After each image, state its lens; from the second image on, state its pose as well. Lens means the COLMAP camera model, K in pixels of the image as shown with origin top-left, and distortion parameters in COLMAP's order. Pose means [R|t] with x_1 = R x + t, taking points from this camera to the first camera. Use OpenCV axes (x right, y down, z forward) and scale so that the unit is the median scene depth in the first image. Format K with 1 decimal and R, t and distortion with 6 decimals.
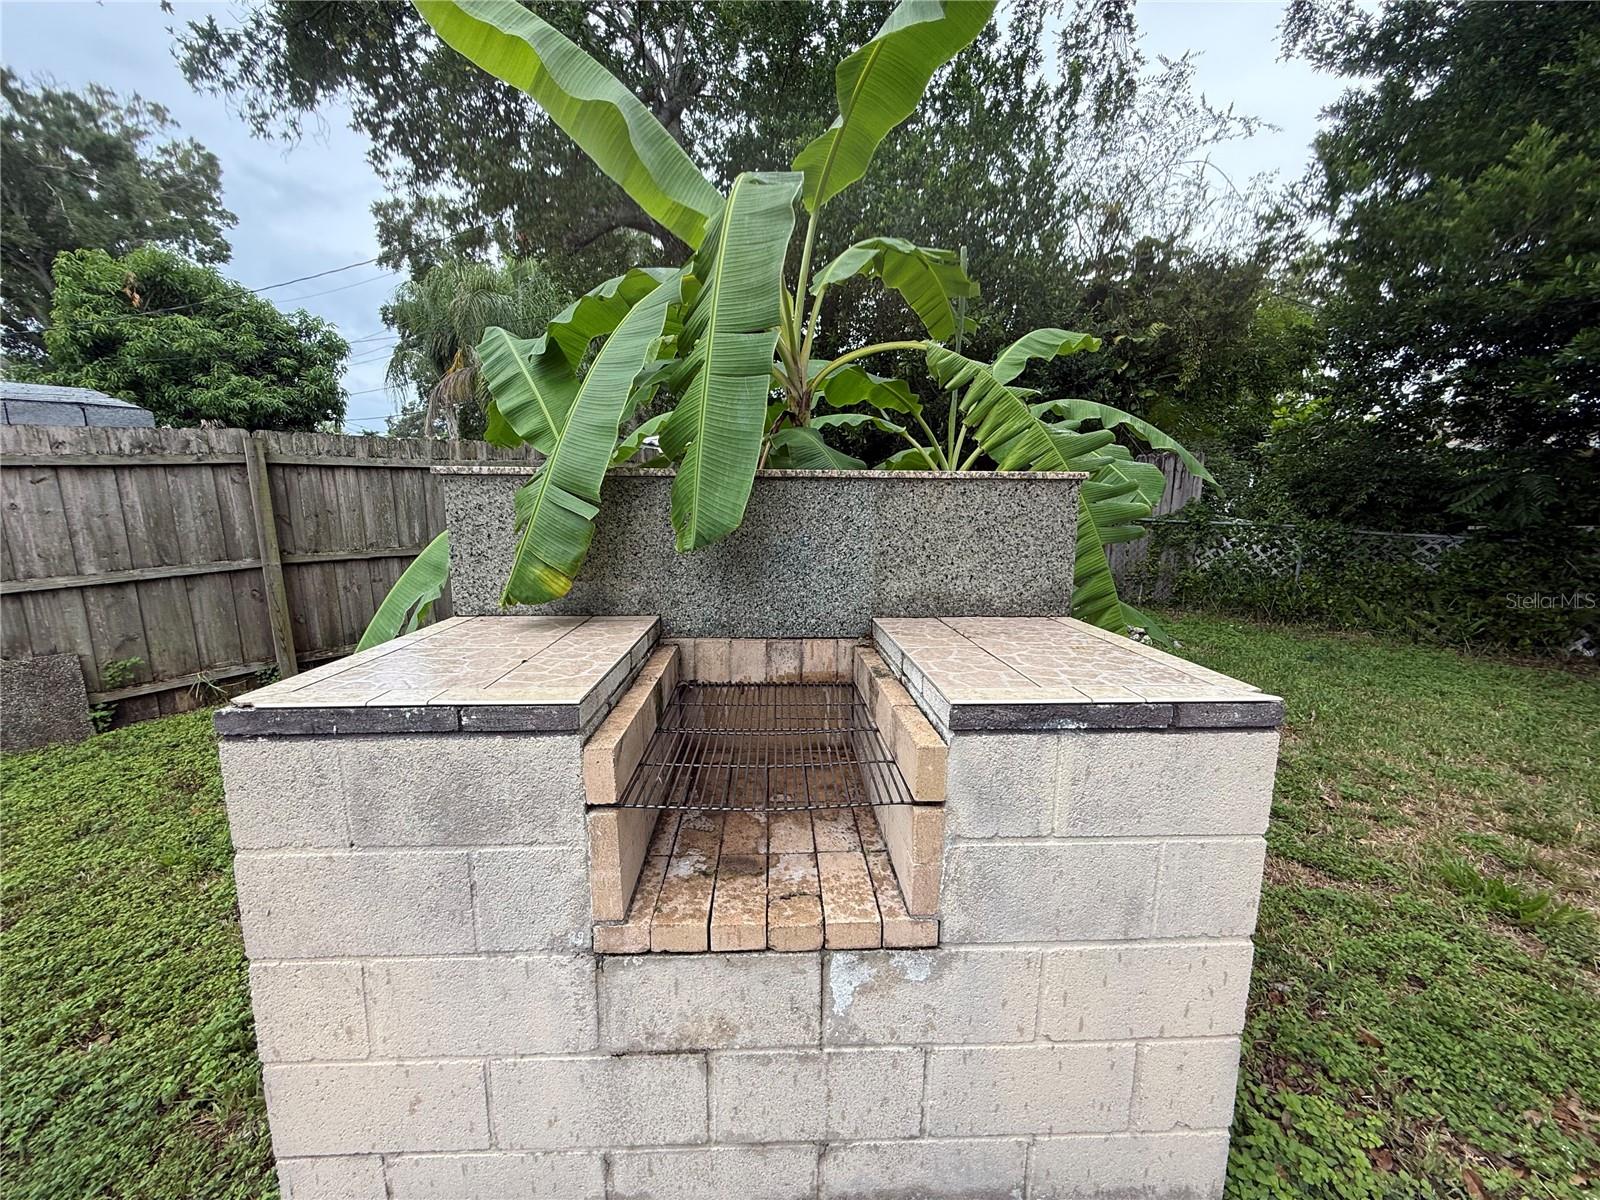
lens RADIAL K [[637.6, 0, 793.3], [0, 637.6, 601.2], [0, 0, 1]] dist [-0.001147, 0.000020]
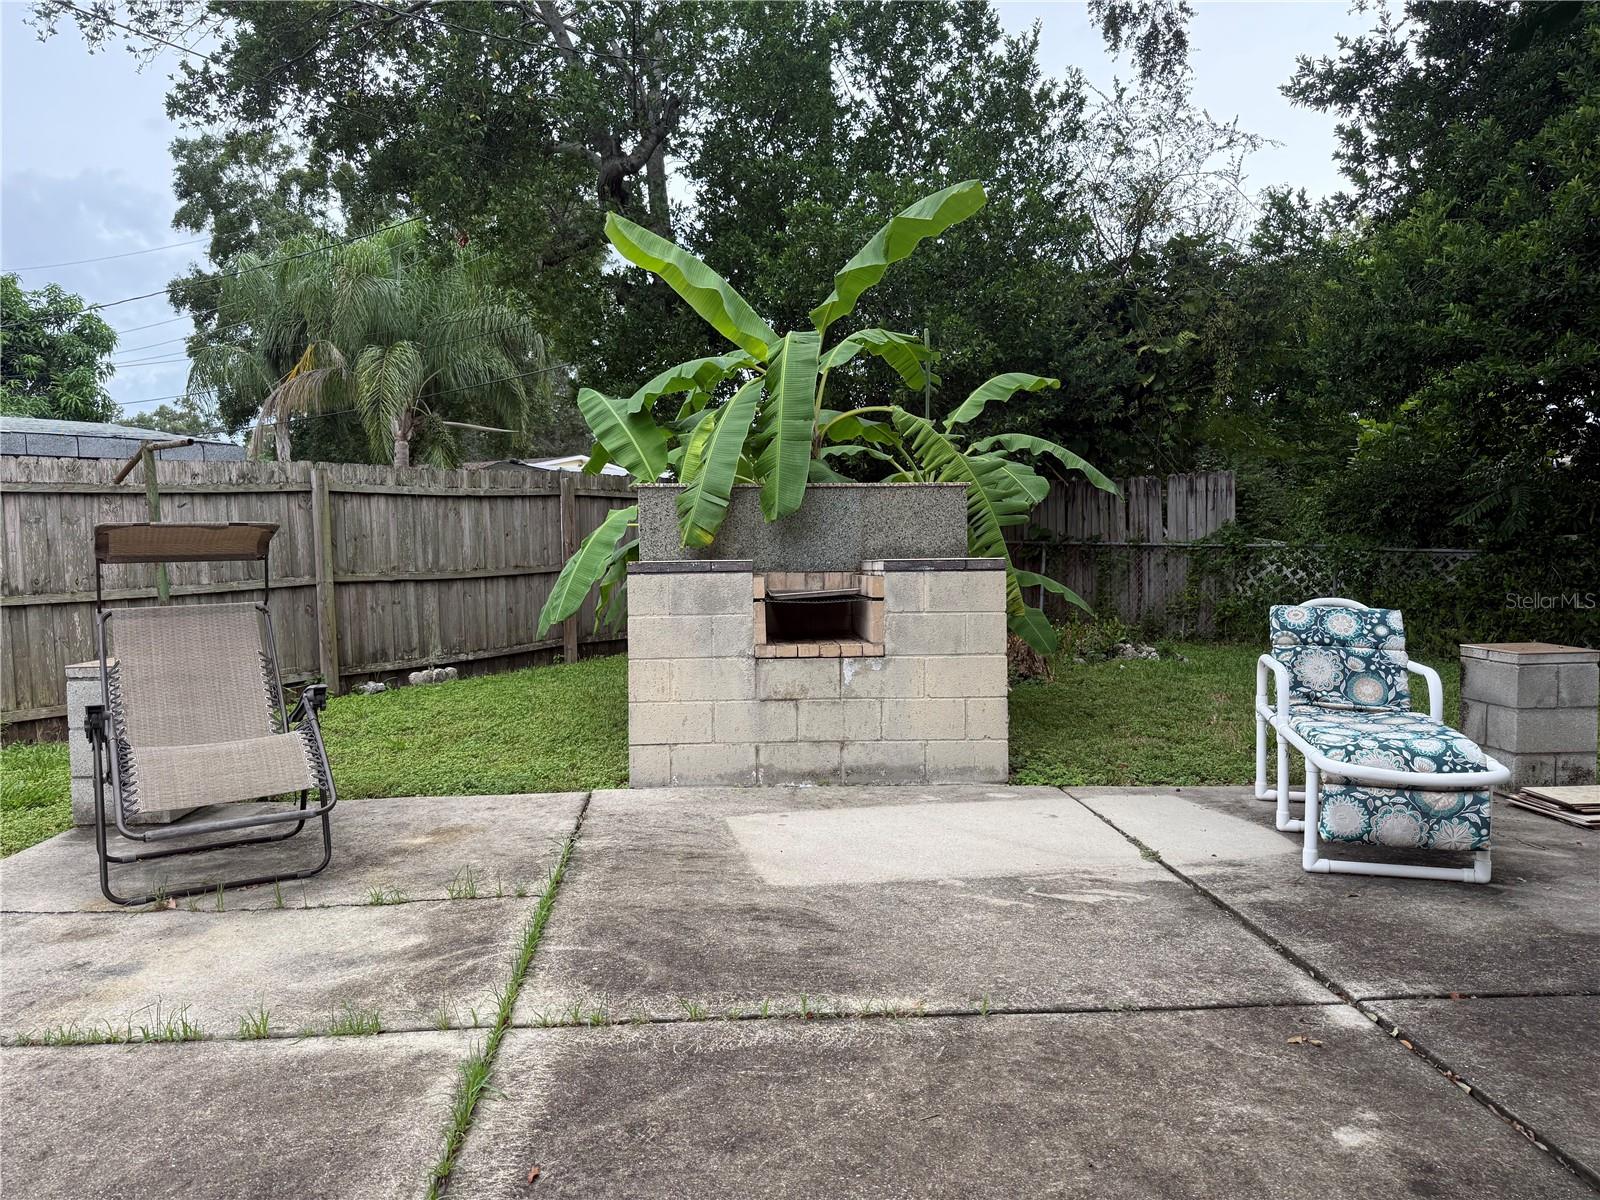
lens RADIAL K [[1125.8, 0, 797.9], [0, 1125.8, 607.2], [0, 0, 1]] dist [0.133716, -0.204049]
pose [[0.999304, -0.017595, 0.032904, -0.074818], [0.021397, 0.992662, -0.119013, 0.239301], [-0.030569, 0.119635, 0.992347, -0.980590]]
